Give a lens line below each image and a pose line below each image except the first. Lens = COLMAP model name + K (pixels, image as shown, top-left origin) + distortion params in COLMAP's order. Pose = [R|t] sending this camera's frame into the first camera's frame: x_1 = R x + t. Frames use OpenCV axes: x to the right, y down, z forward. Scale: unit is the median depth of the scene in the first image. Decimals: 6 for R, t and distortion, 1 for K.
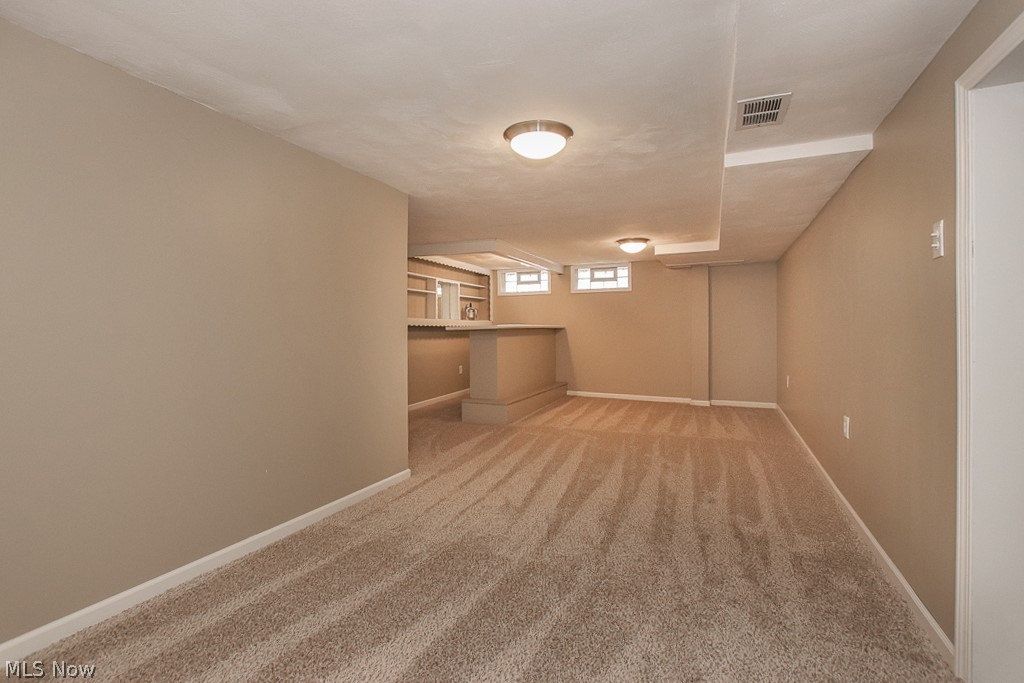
lens RADIAL K [[486.9, 0, 506.4], [0, 486.9, 339.8], [0, 0, 1]] dist [-0.011154, -0.000359]
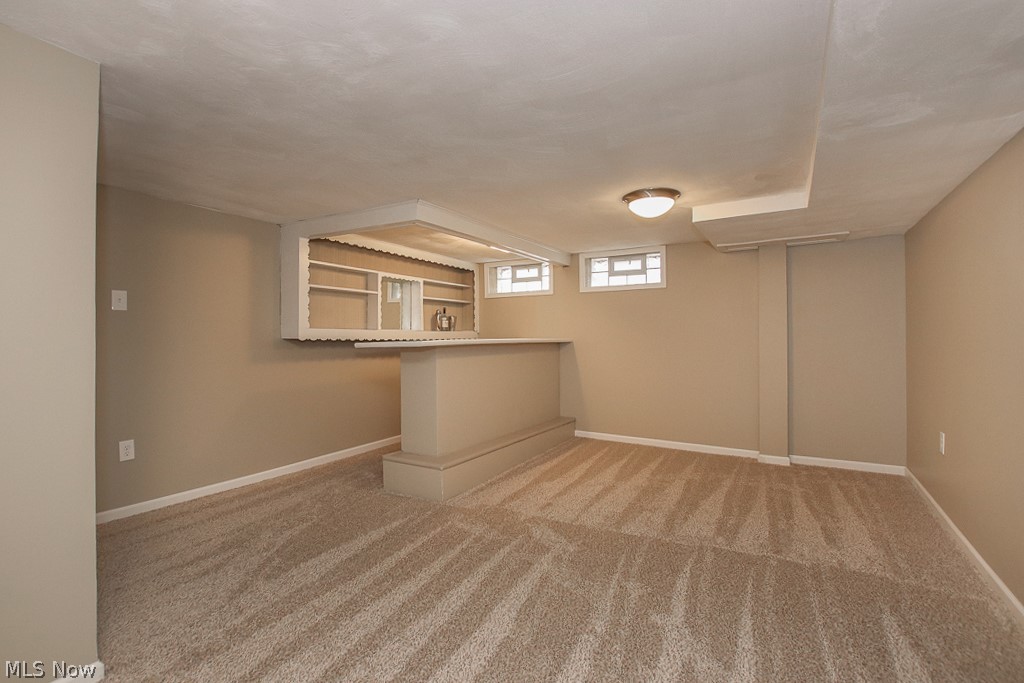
lens RADIAL K [[486.9, 0, 506.4], [0, 486.9, 339.8], [0, 0, 1]] dist [-0.011154, -0.000359]
pose [[0.992422, 0.000095, -0.122878, 0.116544], [-0.002325, 0.999835, -0.018002, -0.014545], [0.122856, 0.018152, 0.992258, 0.292801]]
